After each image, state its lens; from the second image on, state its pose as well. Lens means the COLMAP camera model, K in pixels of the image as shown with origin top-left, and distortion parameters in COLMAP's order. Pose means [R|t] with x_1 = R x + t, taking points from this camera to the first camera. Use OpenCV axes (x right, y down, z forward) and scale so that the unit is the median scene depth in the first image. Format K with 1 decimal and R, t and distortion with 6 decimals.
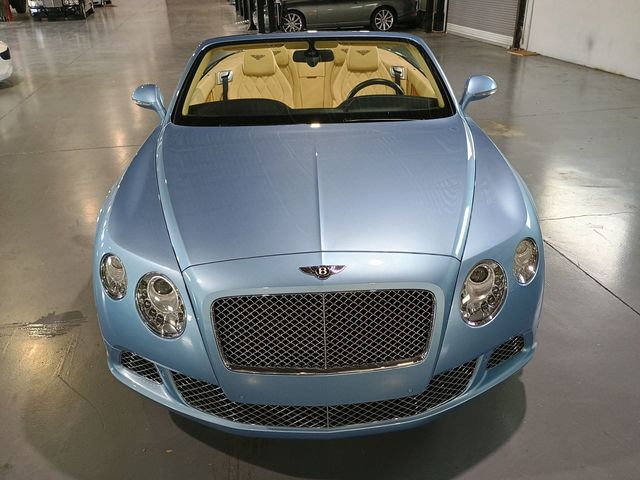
lens RADIAL K [[548.5, 0, 322.2], [0, 548.5, 236.3], [0, 0, 1]] dist [0.077162, -0.081260]
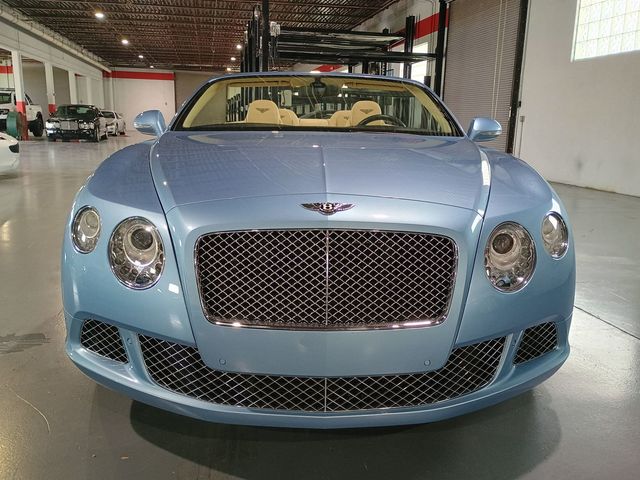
lens RADIAL K [[548.5, 0, 320.2], [0, 548.5, 243.6], [0, 0, 1]] dist [0.077162, -0.081260]
pose [[0.999042, 0.043388, 0.005763, -0.011833], [-0.040681, 0.969058, -0.243458, 0.294435], [-0.016148, 0.242990, 0.969894, 0.150893]]
